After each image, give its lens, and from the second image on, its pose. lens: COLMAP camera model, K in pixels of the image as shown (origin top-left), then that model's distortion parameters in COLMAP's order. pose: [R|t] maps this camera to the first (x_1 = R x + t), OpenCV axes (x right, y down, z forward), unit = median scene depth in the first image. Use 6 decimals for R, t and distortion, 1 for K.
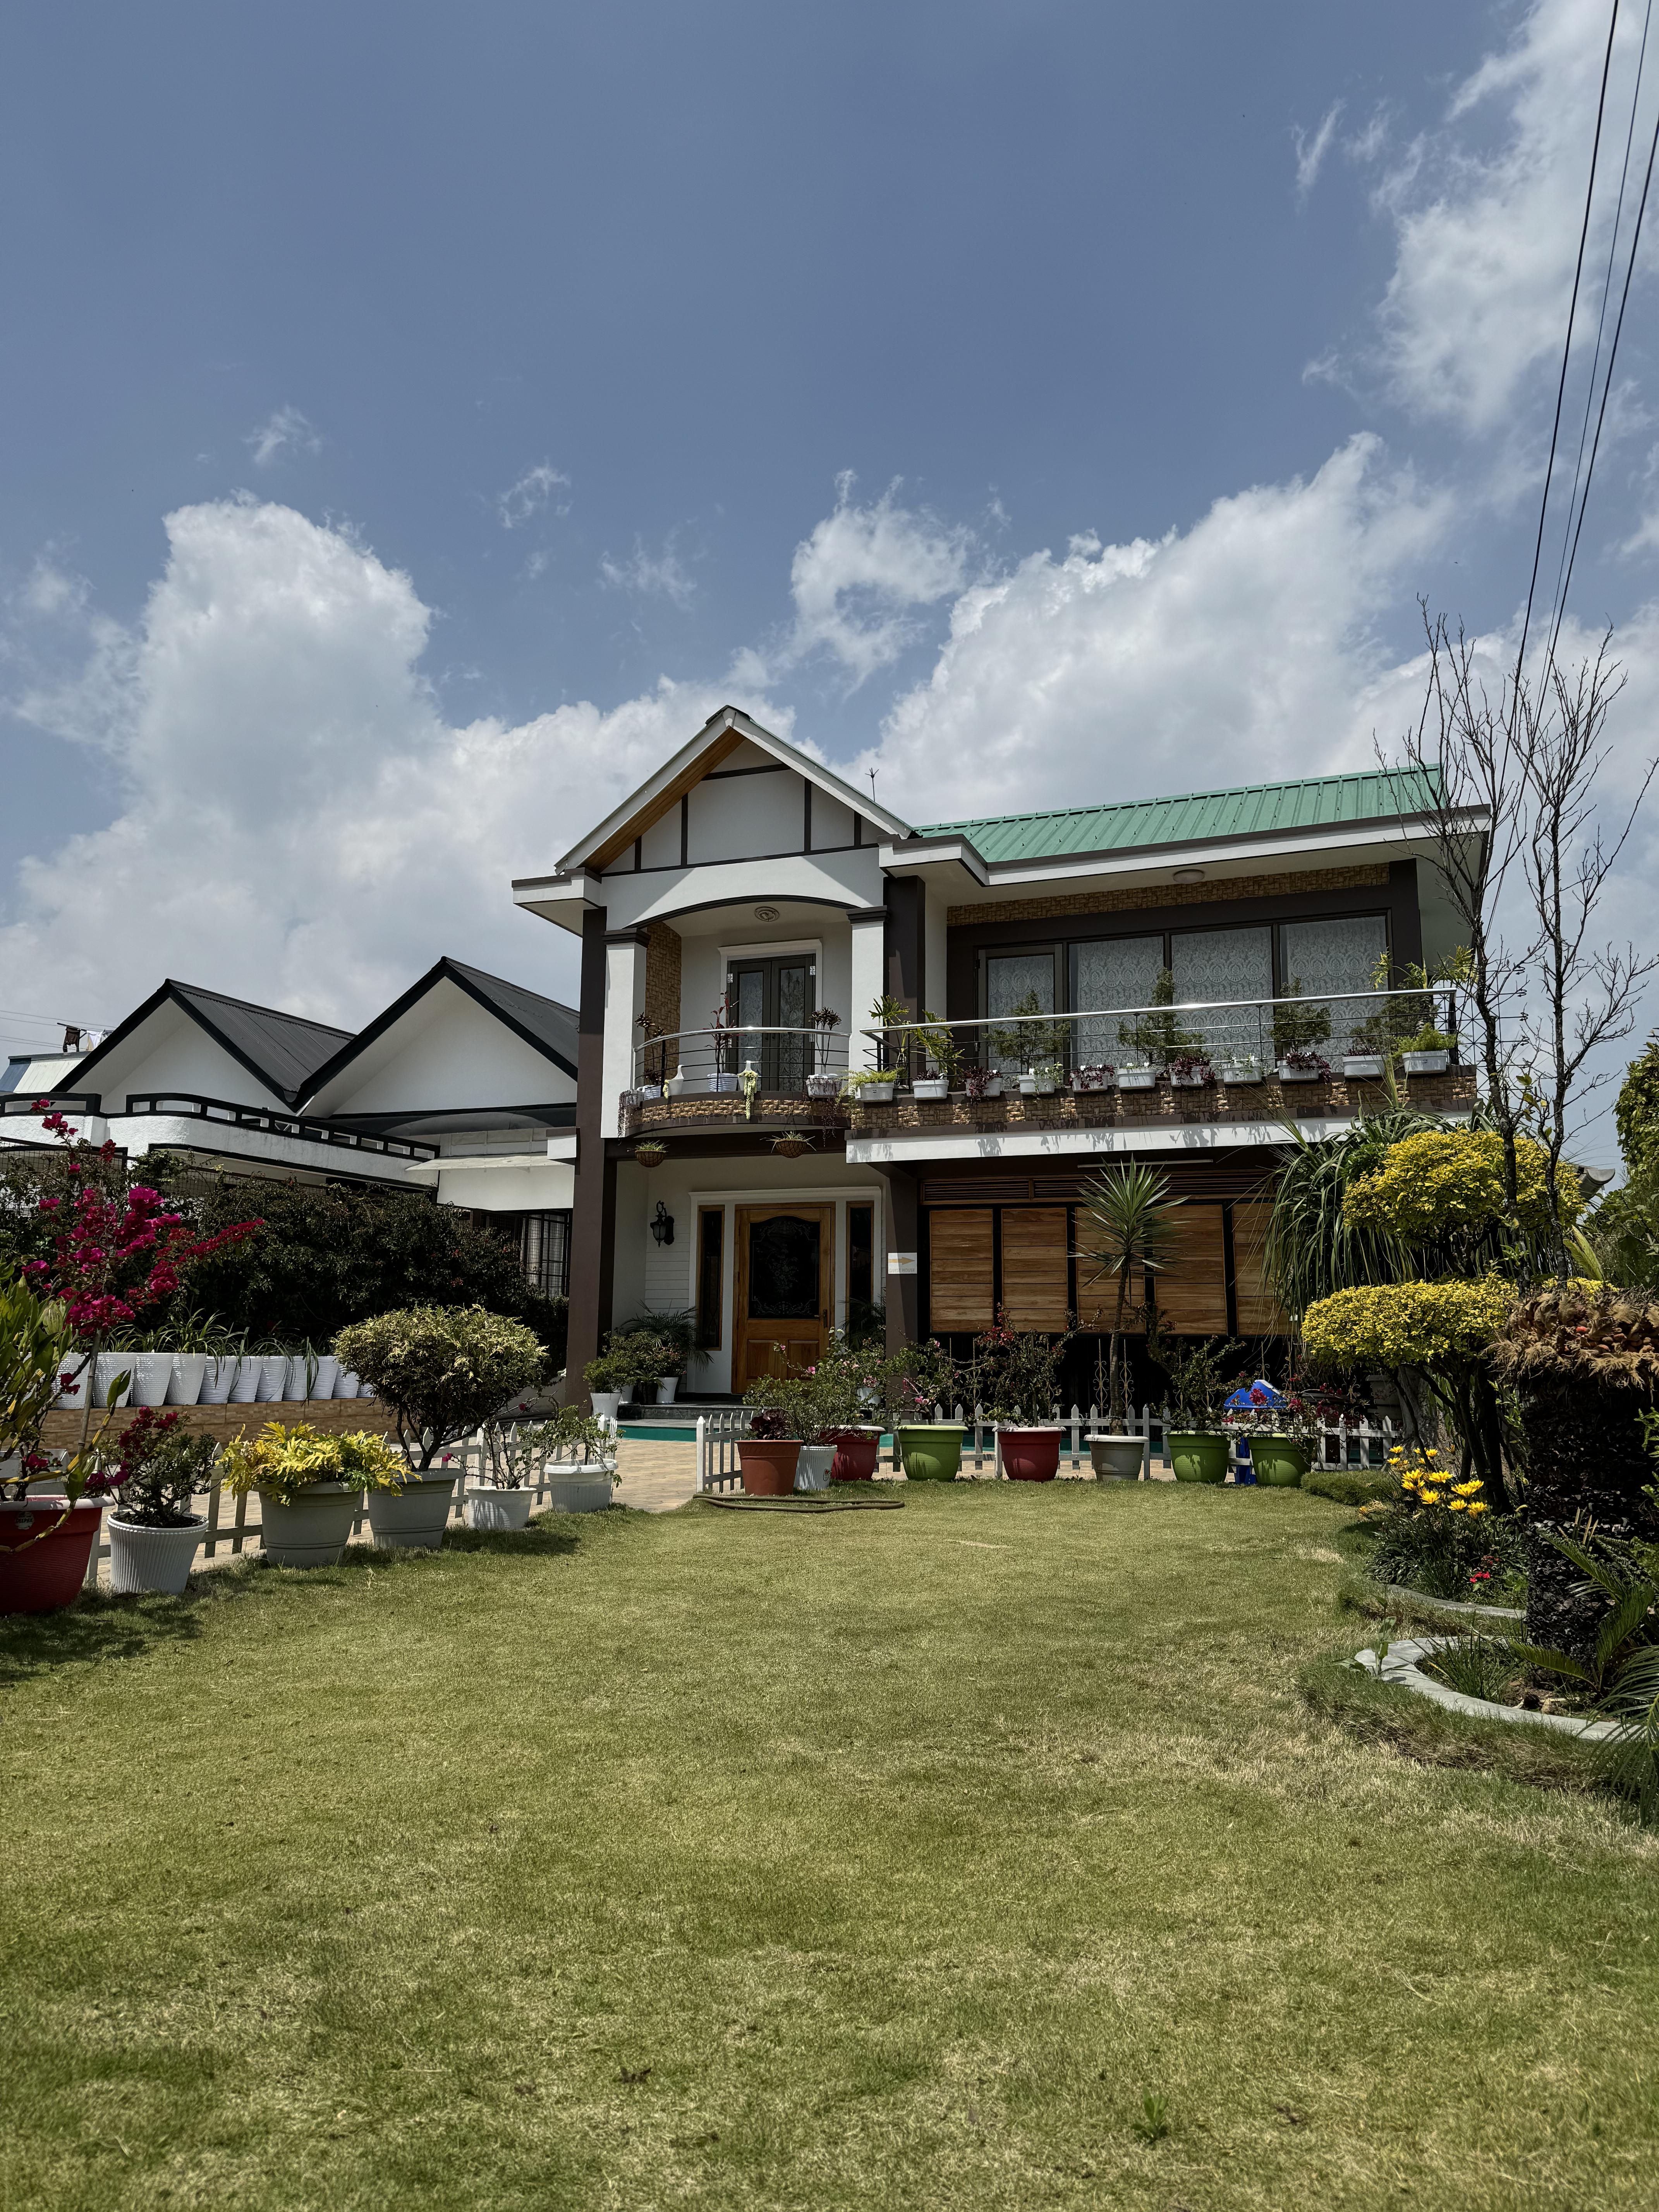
lens RADIAL K [[1522.5, 0, 829.5], [0, 1522.5, 1106.0], [0, 0, 1]] dist [0.001600, 0.000040]
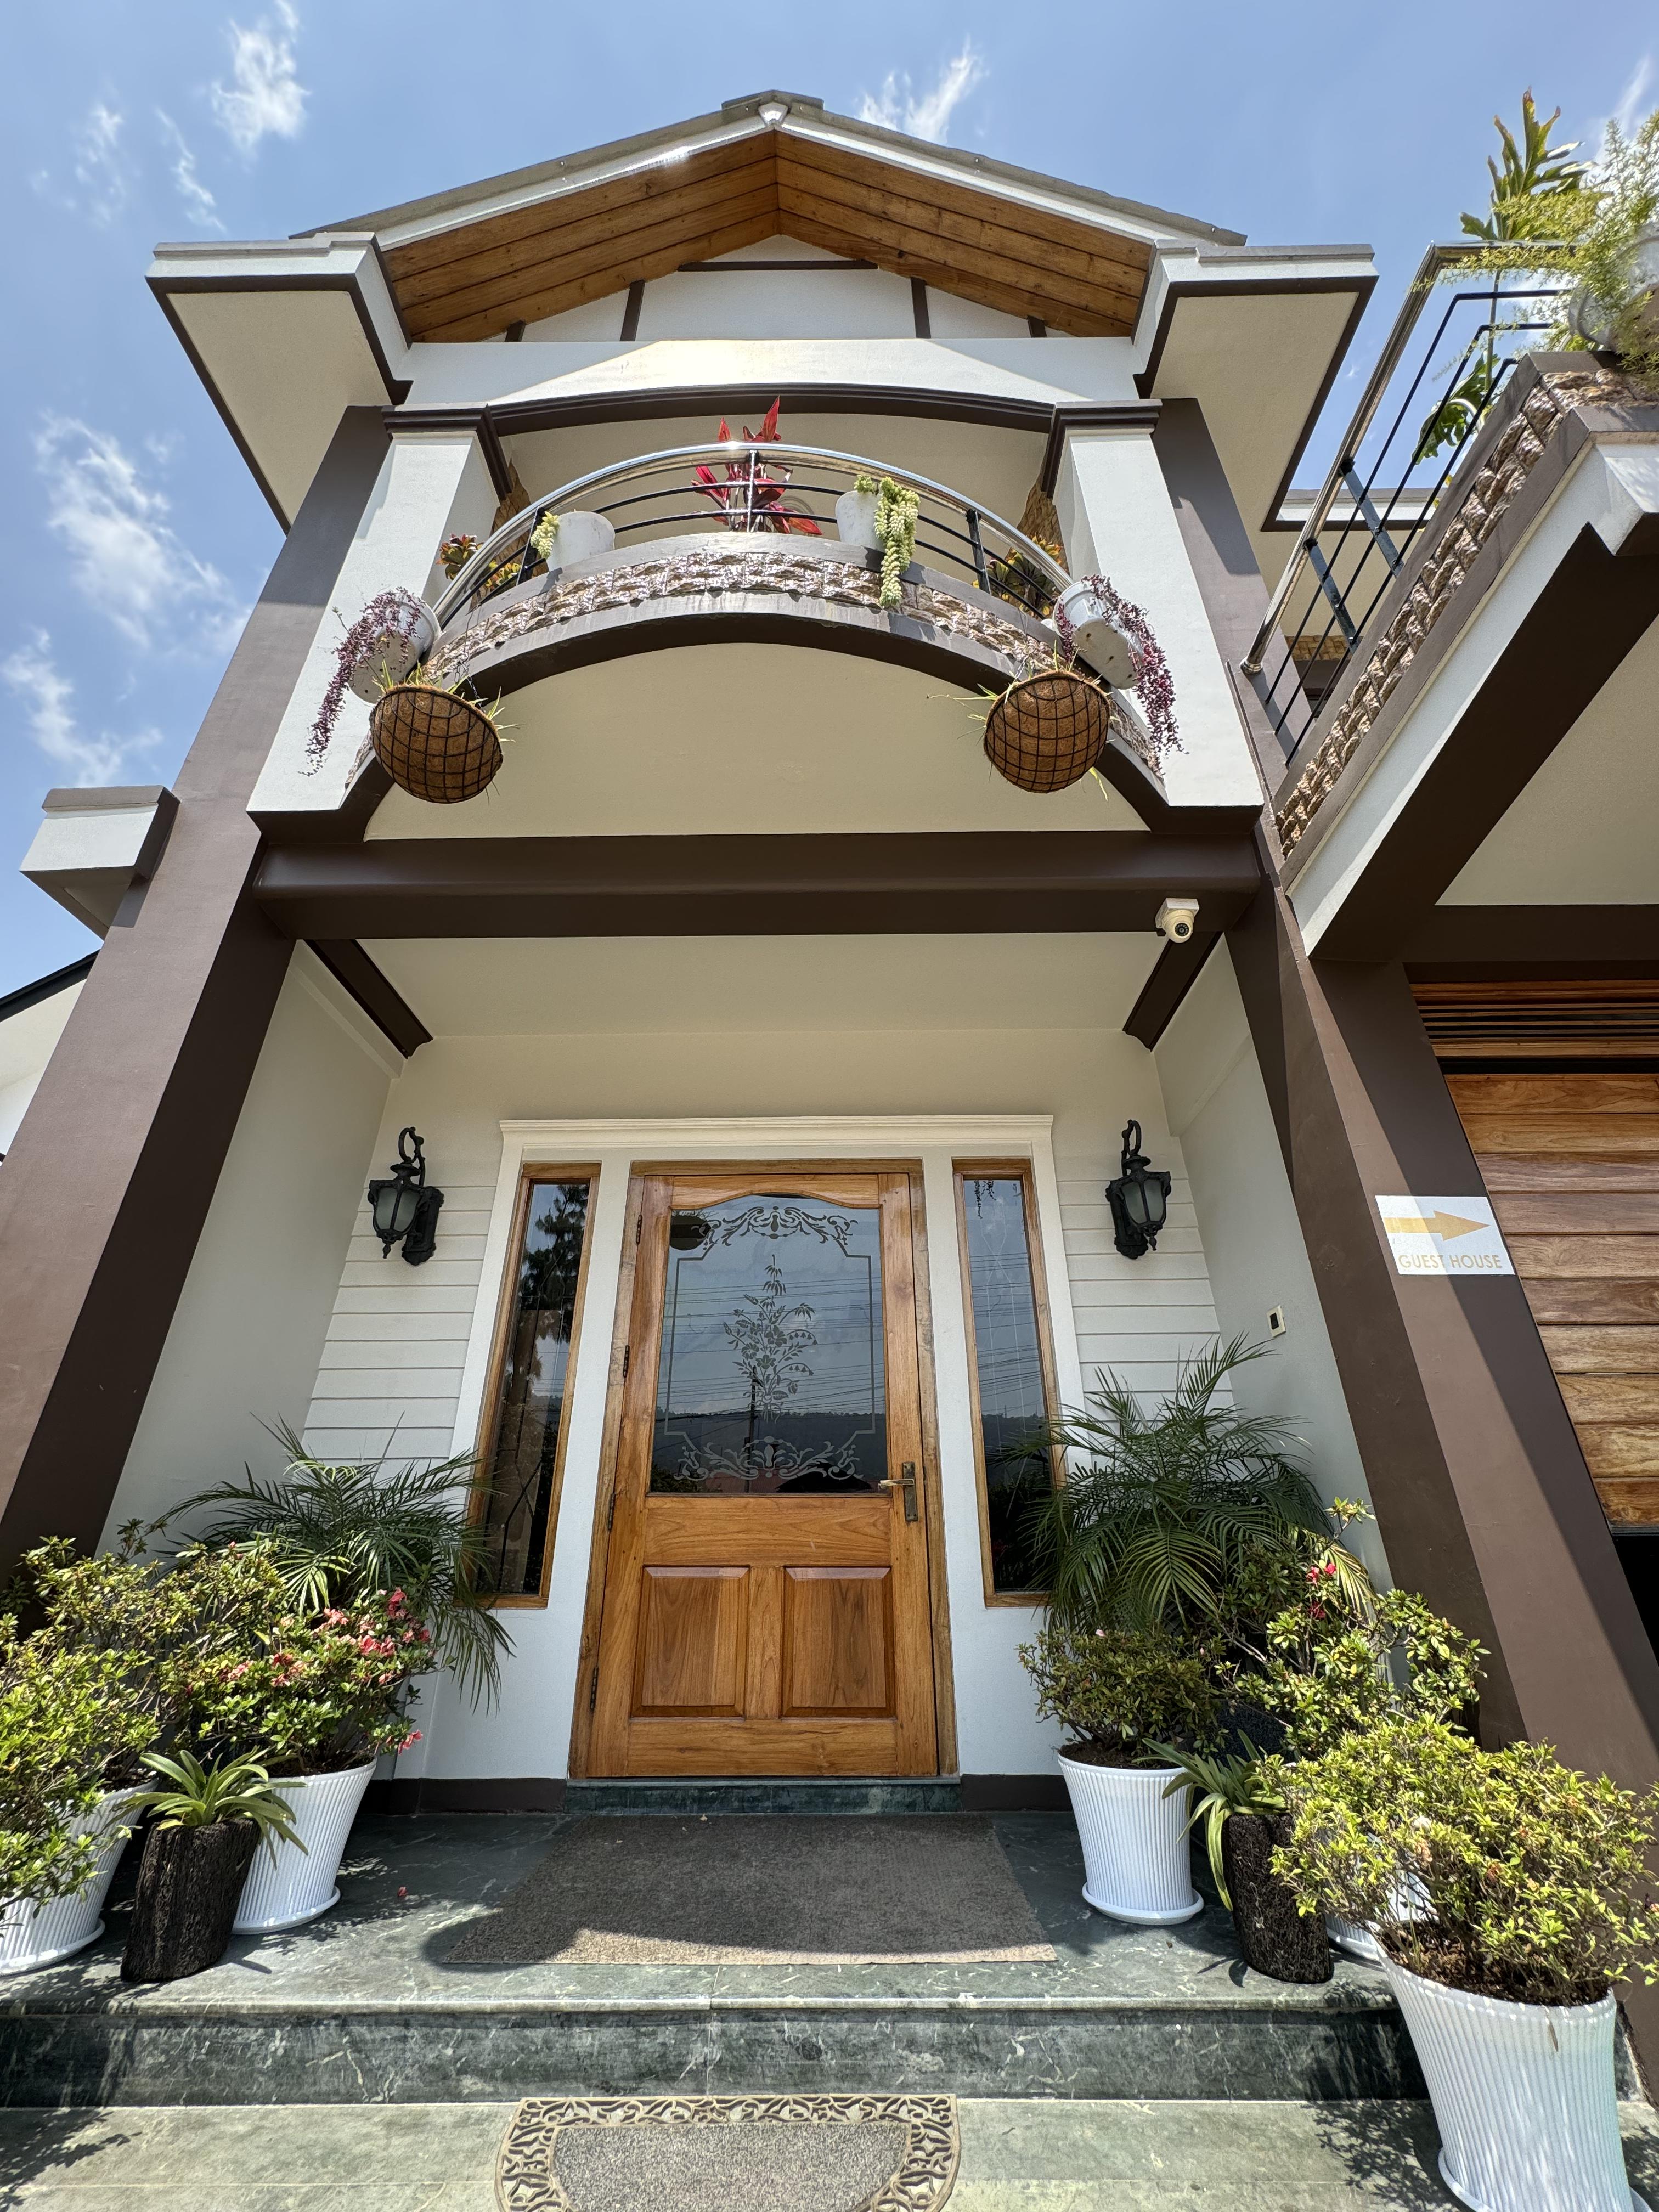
lens RADIAL K [[880.8, 0, 829.5], [0, 880.8, 1106.0], [0, 0, 1]] dist [-0.002700, -0.000124]
pose [[0.939435, 0.142319, 0.311781, -0.087852], [-0.041708, 0.950418, -0.308167, 0.119338], [-0.340180, 0.276499, 0.898791, 0.809620]]
